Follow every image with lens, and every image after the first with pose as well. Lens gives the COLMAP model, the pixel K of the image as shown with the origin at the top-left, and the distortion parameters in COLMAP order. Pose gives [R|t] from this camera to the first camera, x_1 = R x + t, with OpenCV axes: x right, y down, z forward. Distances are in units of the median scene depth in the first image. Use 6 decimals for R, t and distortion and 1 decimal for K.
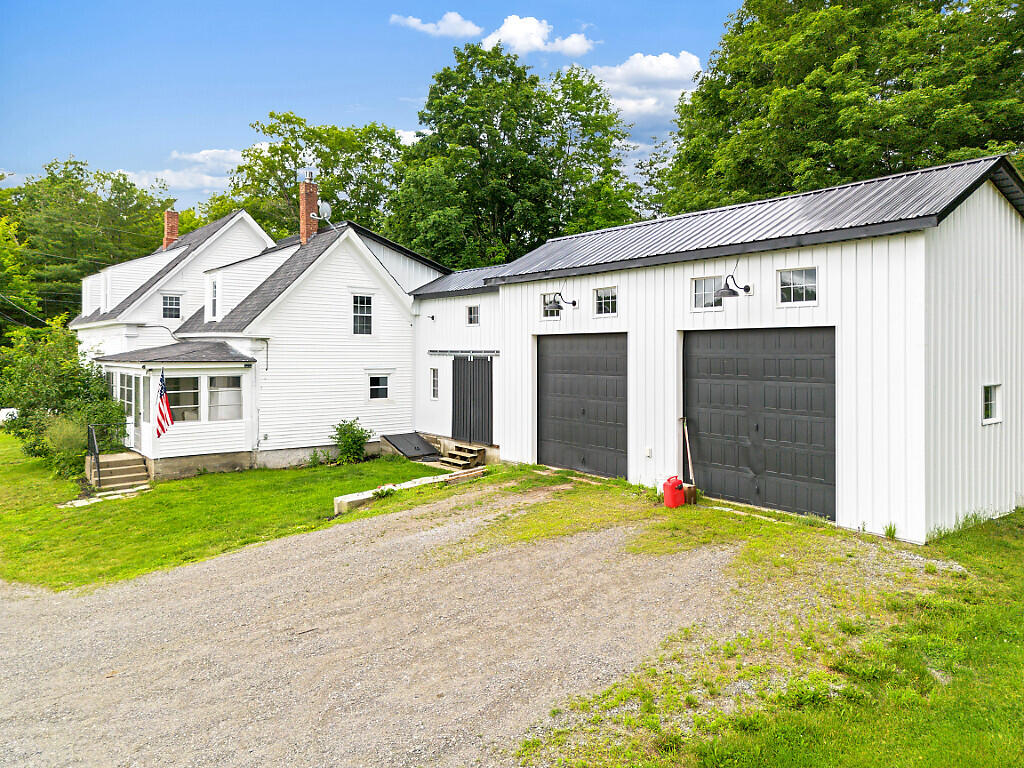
lens RADIAL K [[715.4, 0, 505.8], [0, 715.4, 390.3], [0, 0, 1]] dist [0.033941, -0.027111]
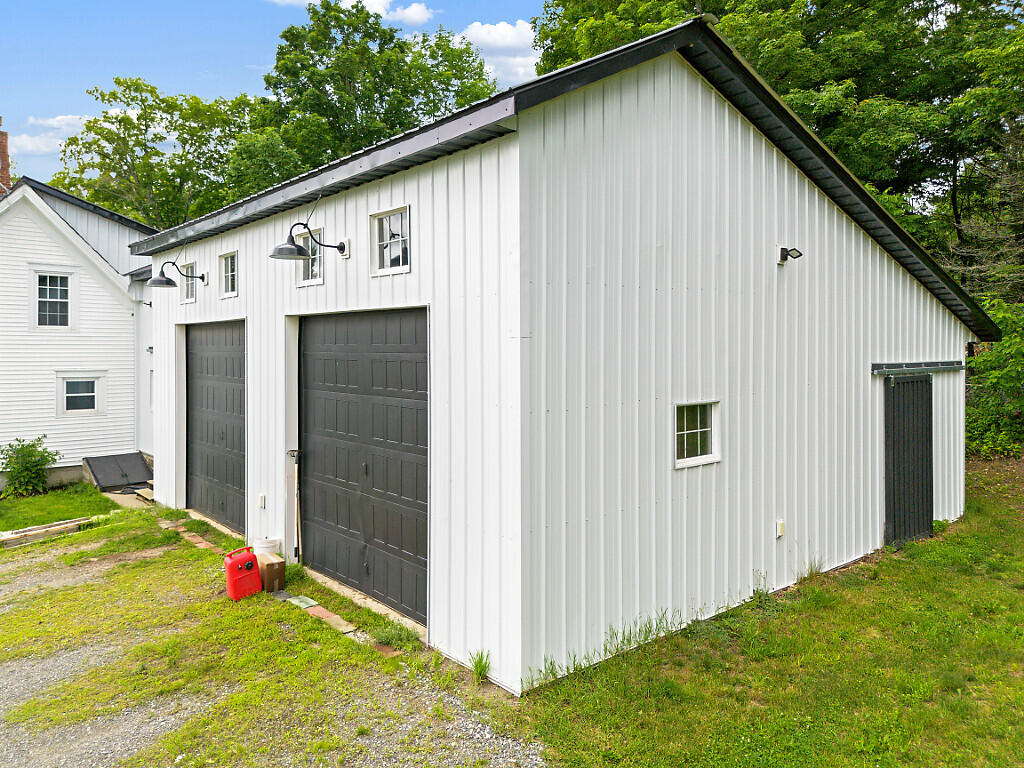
lens RADIAL K [[715.4, 0, 518.7], [0, 715.4, 375.8], [0, 0, 1]] dist [0.033941, -0.027111]
pose [[0.999061, 0.002174, 0.043281, 0.262128], [-0.001316, 0.999803, -0.019828, -0.010083], [-0.043316, 0.019752, 0.998866, 0.210642]]
